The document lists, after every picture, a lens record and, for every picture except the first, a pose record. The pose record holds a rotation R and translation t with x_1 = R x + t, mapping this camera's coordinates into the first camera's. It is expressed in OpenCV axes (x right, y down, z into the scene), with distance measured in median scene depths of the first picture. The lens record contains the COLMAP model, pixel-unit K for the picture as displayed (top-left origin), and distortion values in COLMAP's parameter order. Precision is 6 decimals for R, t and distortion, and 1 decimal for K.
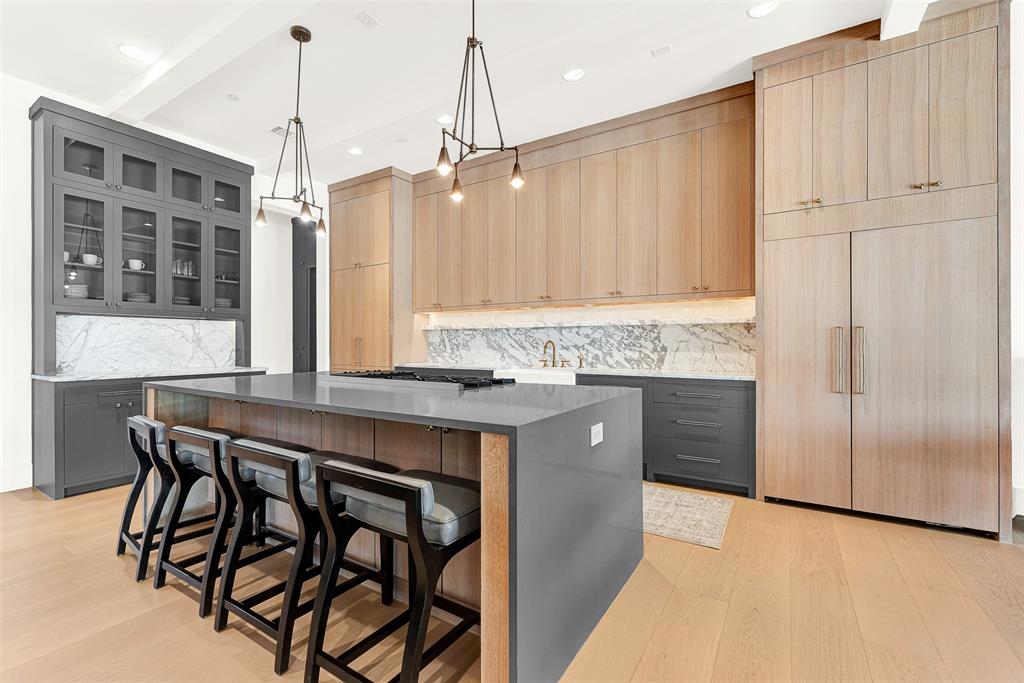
lens RADIAL K [[444.2, 0, 512.0], [0, 444.2, 341.5], [0, 0, 1]] dist [0.000537, -0.000011]
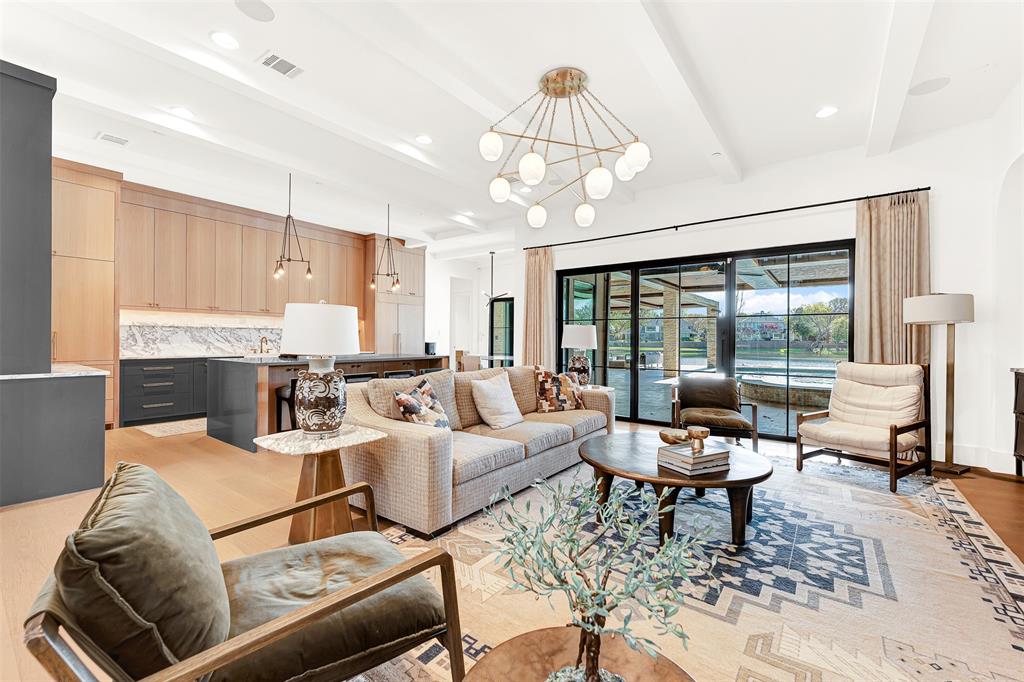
lens RADIAL K [[422.9, 0, 512.0], [0, 422.9, 341.0], [0, 0, 1]] dist [-0.008586, 0.000235]
pose [[0.083682, -0.002623, 0.996489, -1.371852], [-0.010568, 0.999938, 0.003520, -0.002047], [-0.996436, -0.010825, 0.083649, -0.029274]]
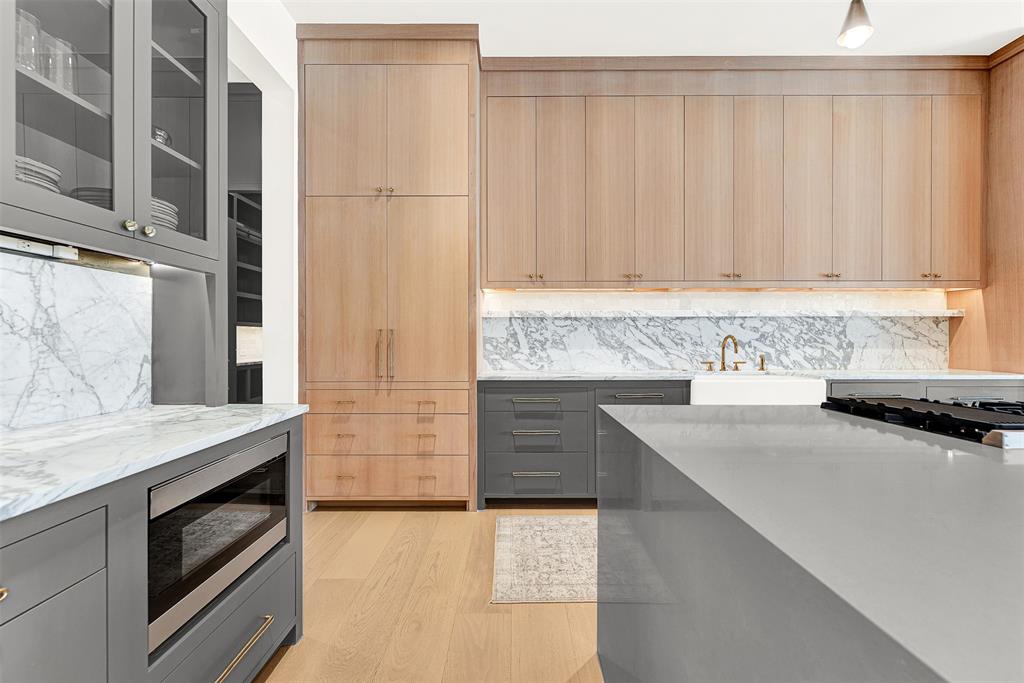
lens RADIAL K [[422.9, 0, 512.0], [0, 422.9, 341.5], [0, 0, 1]] dist [-0.008586, 0.000235]
pose [[0.849482, -0.004573, 0.527598, -0.589146], [-0.000155, 0.999960, 0.008917, 0.002336], [-0.527618, -0.007657, 0.849448, 0.597328]]
